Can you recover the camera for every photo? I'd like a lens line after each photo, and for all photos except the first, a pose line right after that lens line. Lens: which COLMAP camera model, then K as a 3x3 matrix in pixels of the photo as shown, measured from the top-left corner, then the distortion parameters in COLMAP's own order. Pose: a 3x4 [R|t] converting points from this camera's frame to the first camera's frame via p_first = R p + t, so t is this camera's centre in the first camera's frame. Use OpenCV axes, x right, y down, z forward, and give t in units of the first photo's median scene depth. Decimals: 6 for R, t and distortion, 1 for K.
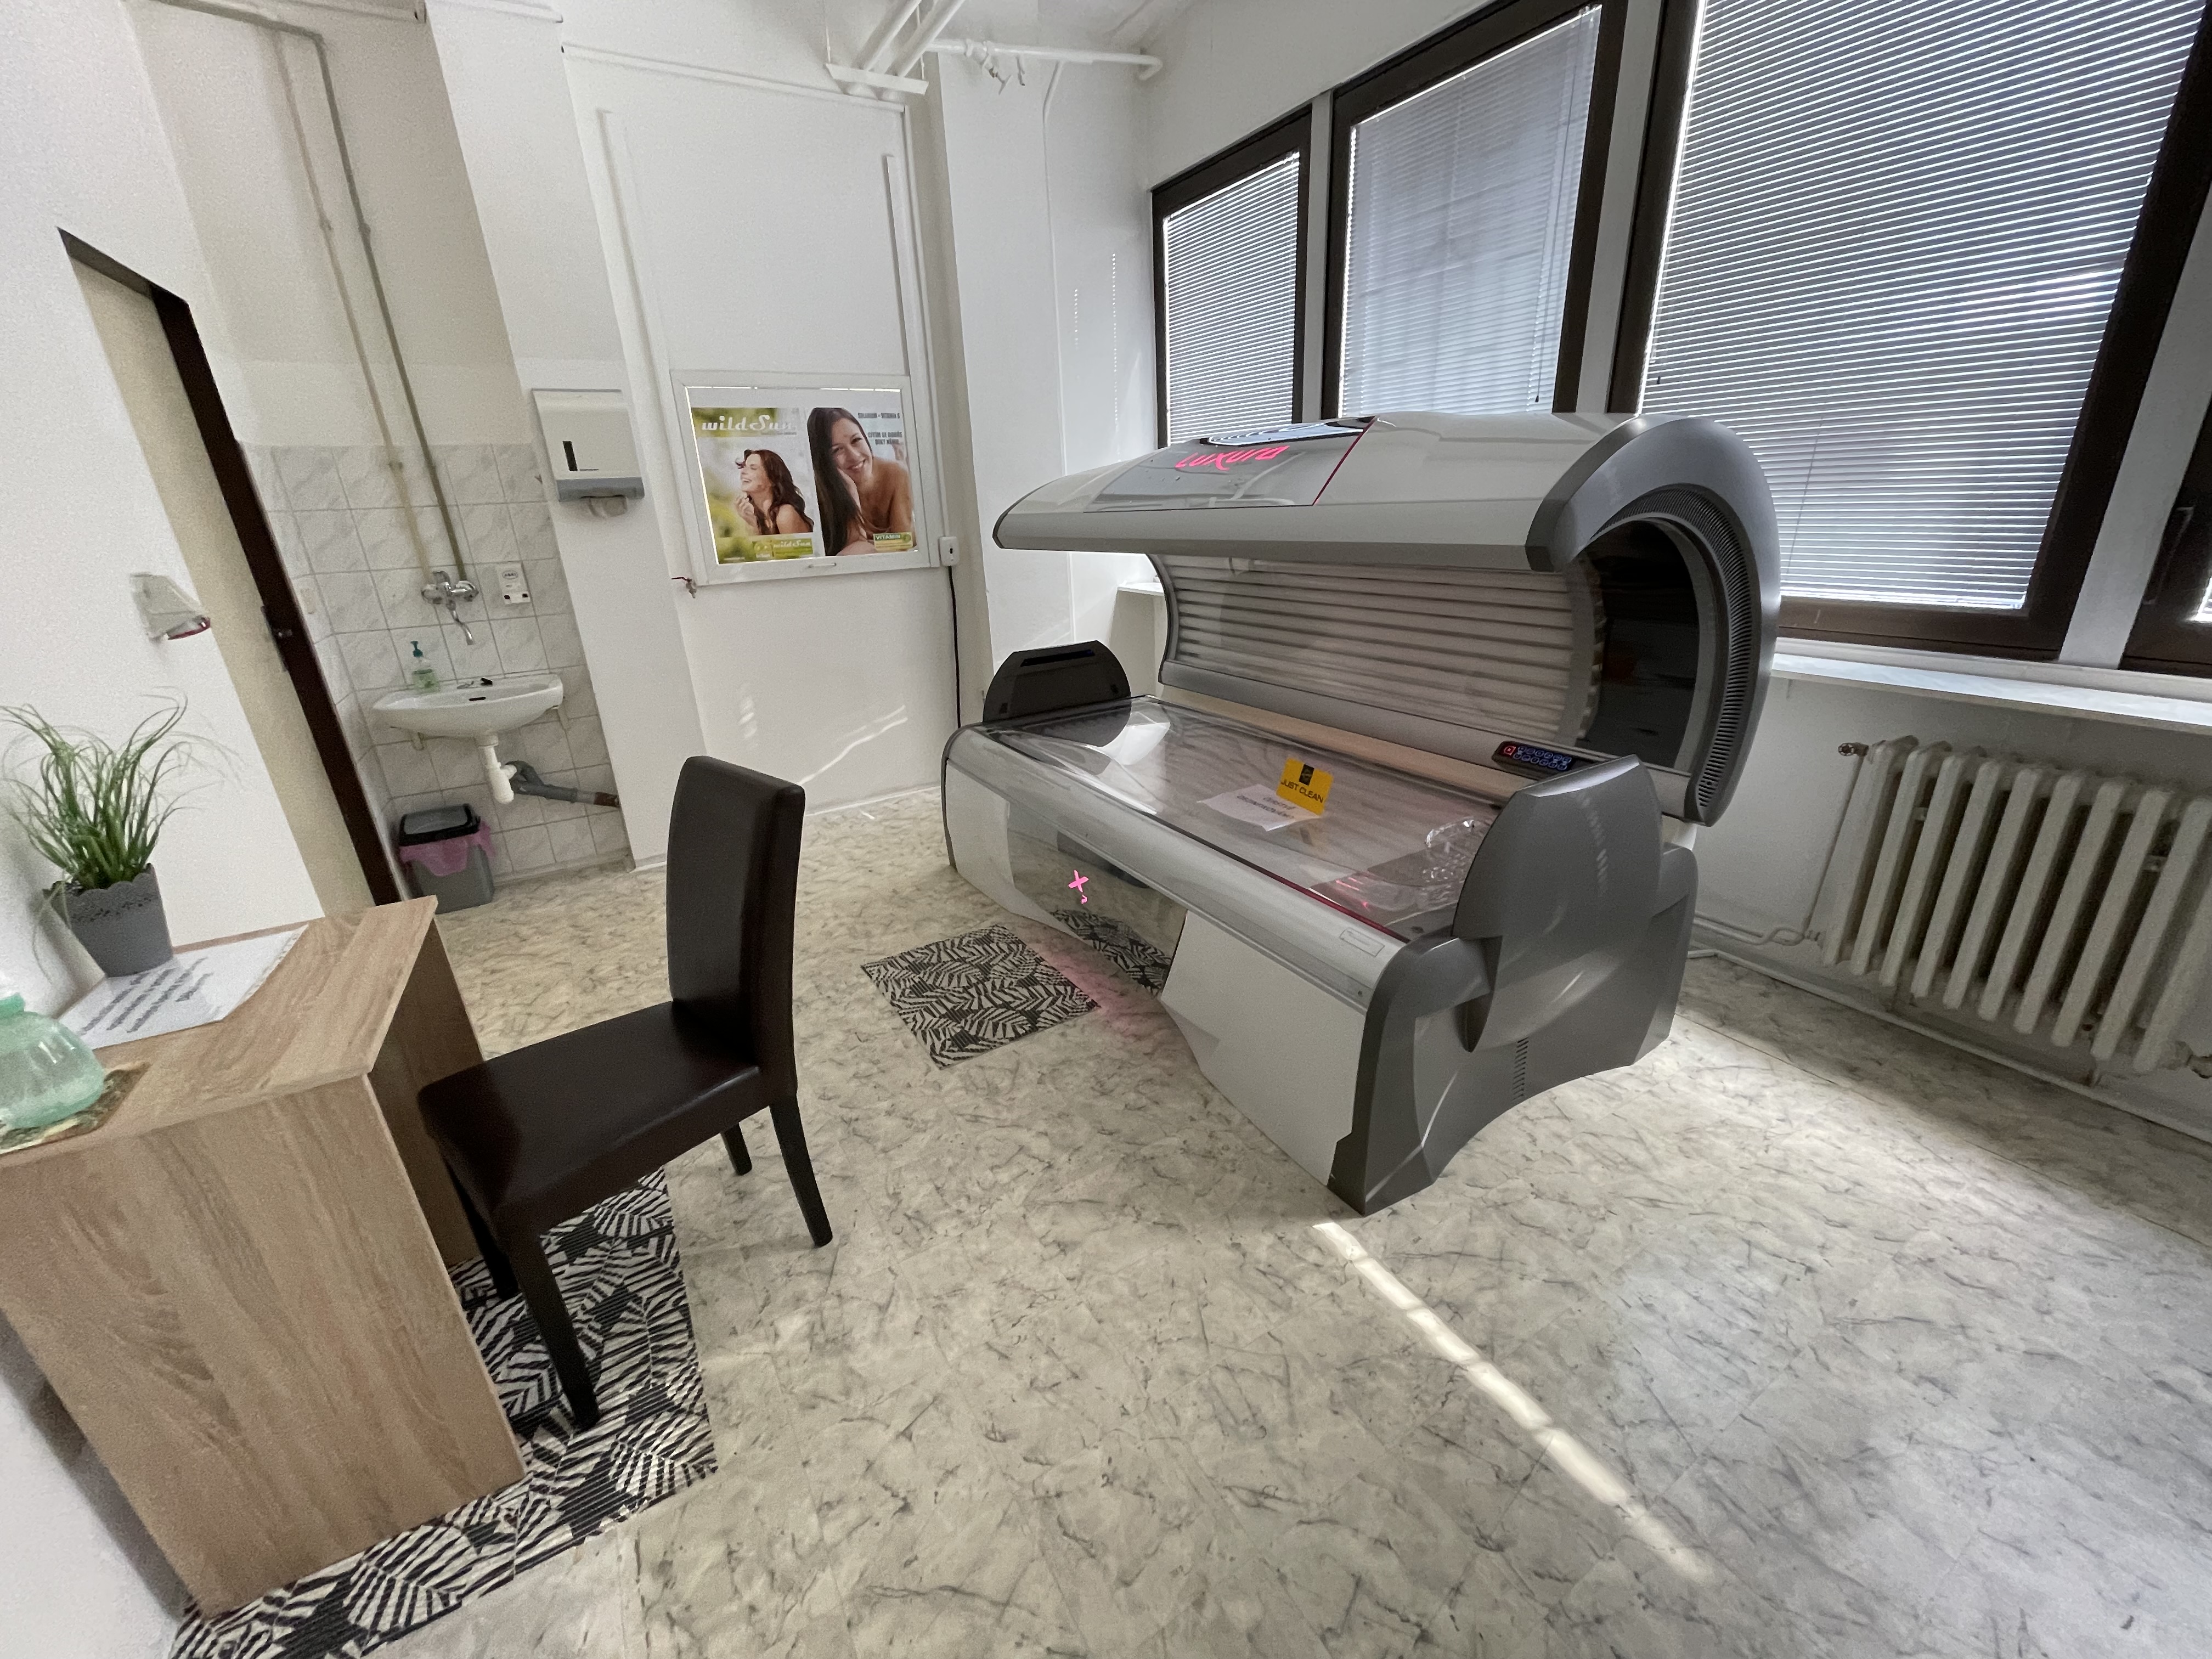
lens RADIAL K [[888.8, 0, 1106.2], [0, 888.8, 834.4], [0, 0, 1]] dist [-0.002153, -0.000133]
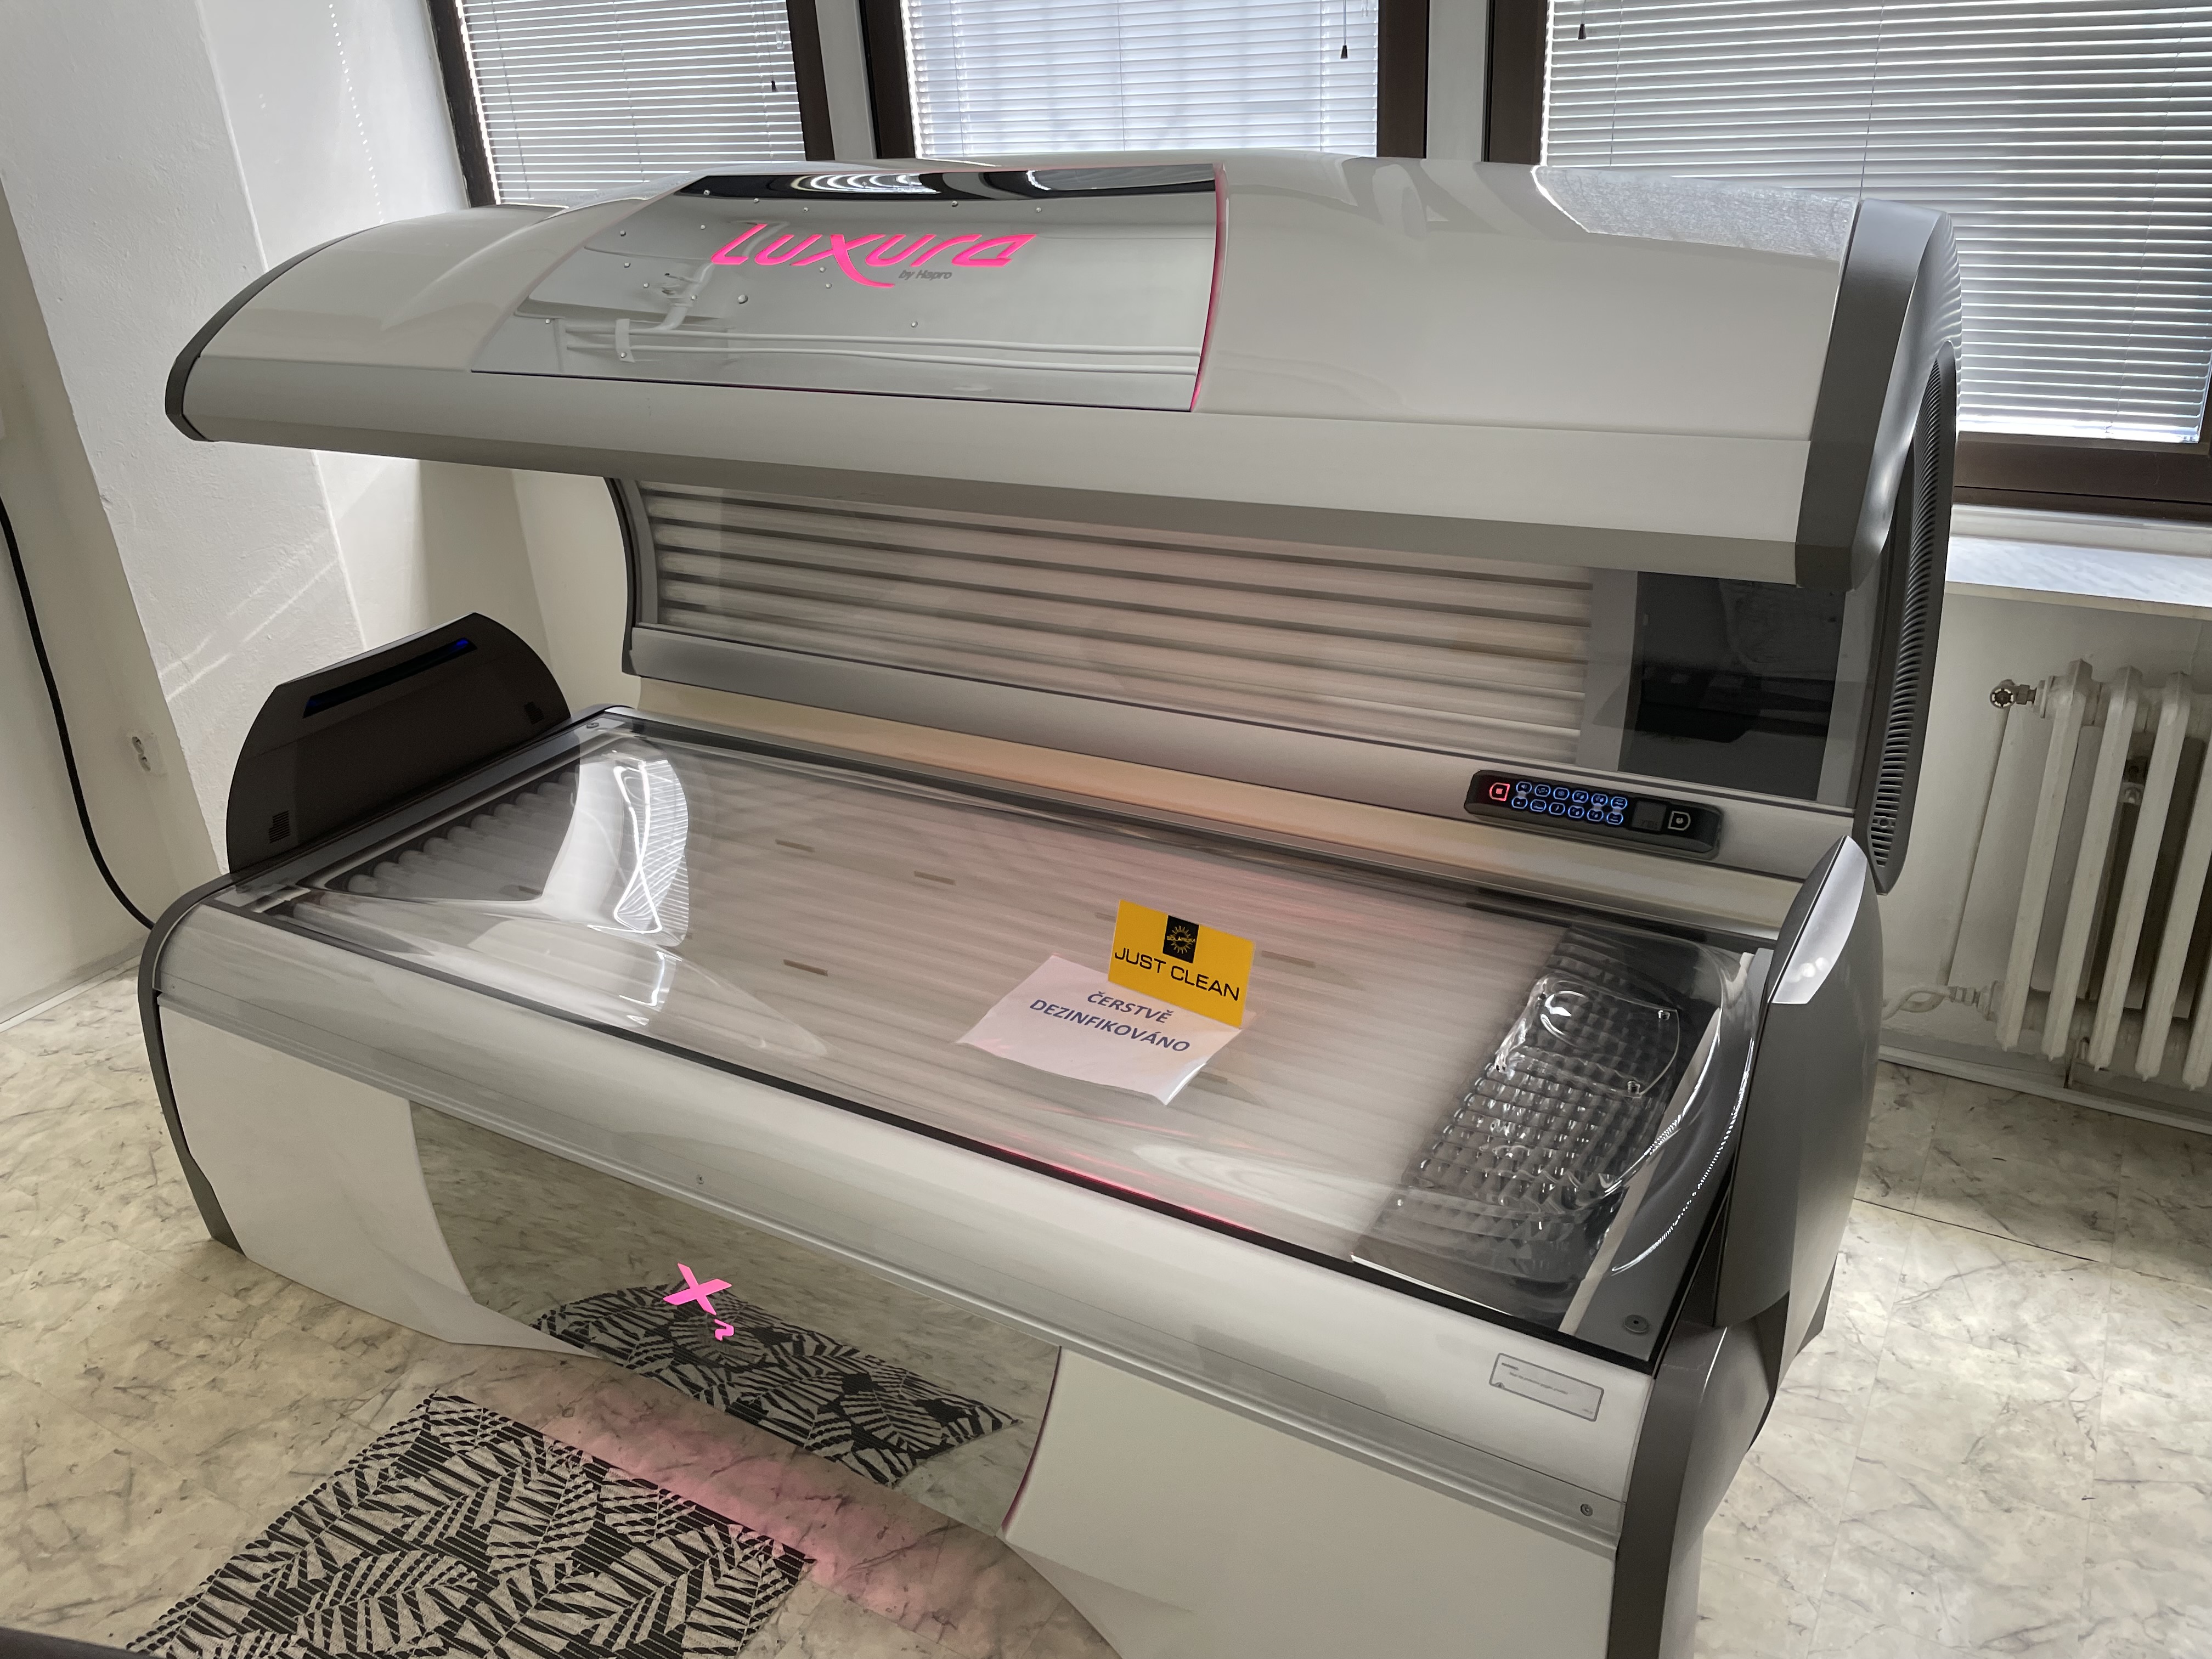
lens RADIAL K [[1690.6, 0, 1118.1], [0, 1690.6, 818.4], [0, 0, 1]] dist [0.034123, -0.039966]
pose [[0.879109, -0.208973, 0.428366, -0.151209], [0.189163, 0.977917, 0.088856, -0.194525], [-0.437475, 0.002917, 0.899226, 0.208480]]
